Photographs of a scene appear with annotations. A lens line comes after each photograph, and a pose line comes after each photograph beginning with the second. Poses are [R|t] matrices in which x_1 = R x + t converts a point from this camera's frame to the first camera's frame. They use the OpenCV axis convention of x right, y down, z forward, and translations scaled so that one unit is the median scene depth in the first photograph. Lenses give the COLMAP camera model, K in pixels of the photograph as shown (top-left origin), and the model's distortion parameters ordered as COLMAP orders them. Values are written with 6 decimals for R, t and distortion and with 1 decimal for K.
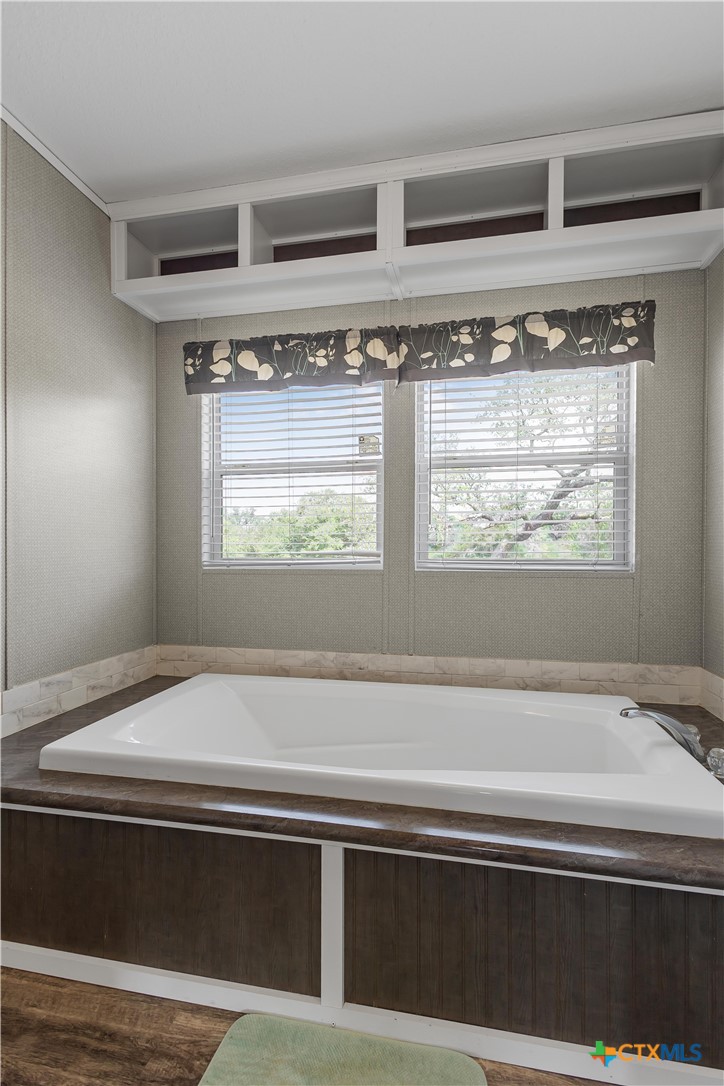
lens RADIAL K [[508.2, 0, 365.0], [0, 508.2, 548.2], [0, 0, 1]] dist [0.002603, 0.000200]
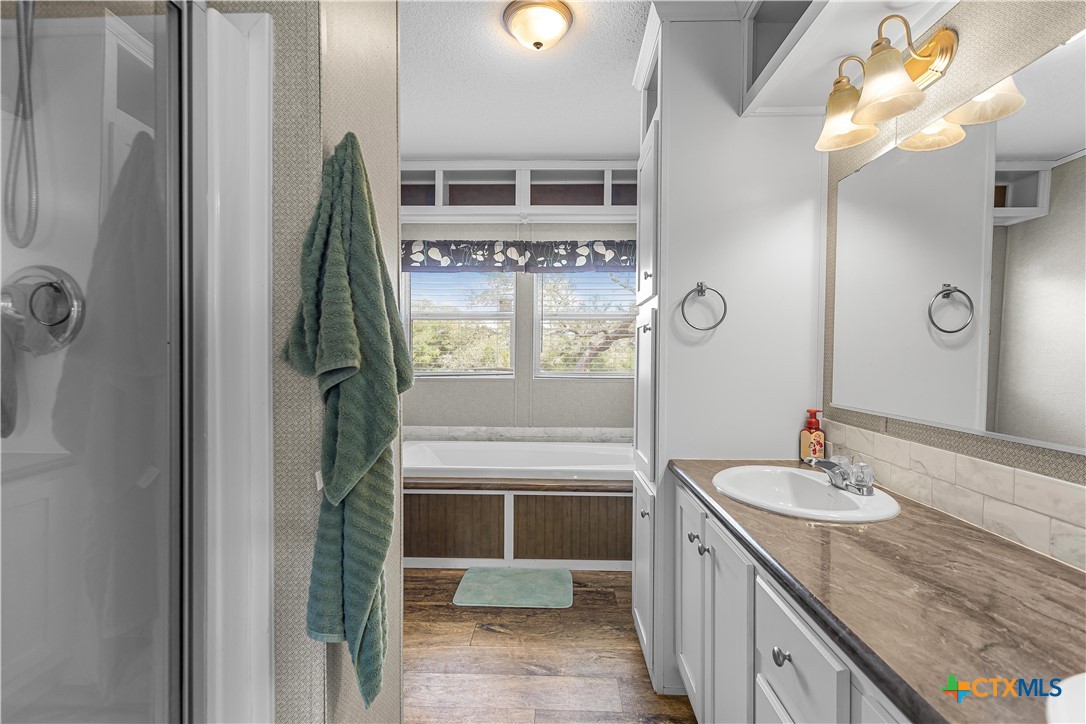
lens RADIAL K [[508.2, 0, 542.7], [0, 508.2, 361.7], [0, 0, 1]] dist [0.002603, 0.000200]
pose [[0.984577, 0.003283, 0.174922, -0.179346], [-0.005740, 0.999892, 0.013544, -0.040113], [-0.174859, -0.014339, 0.984489, -0.749482]]
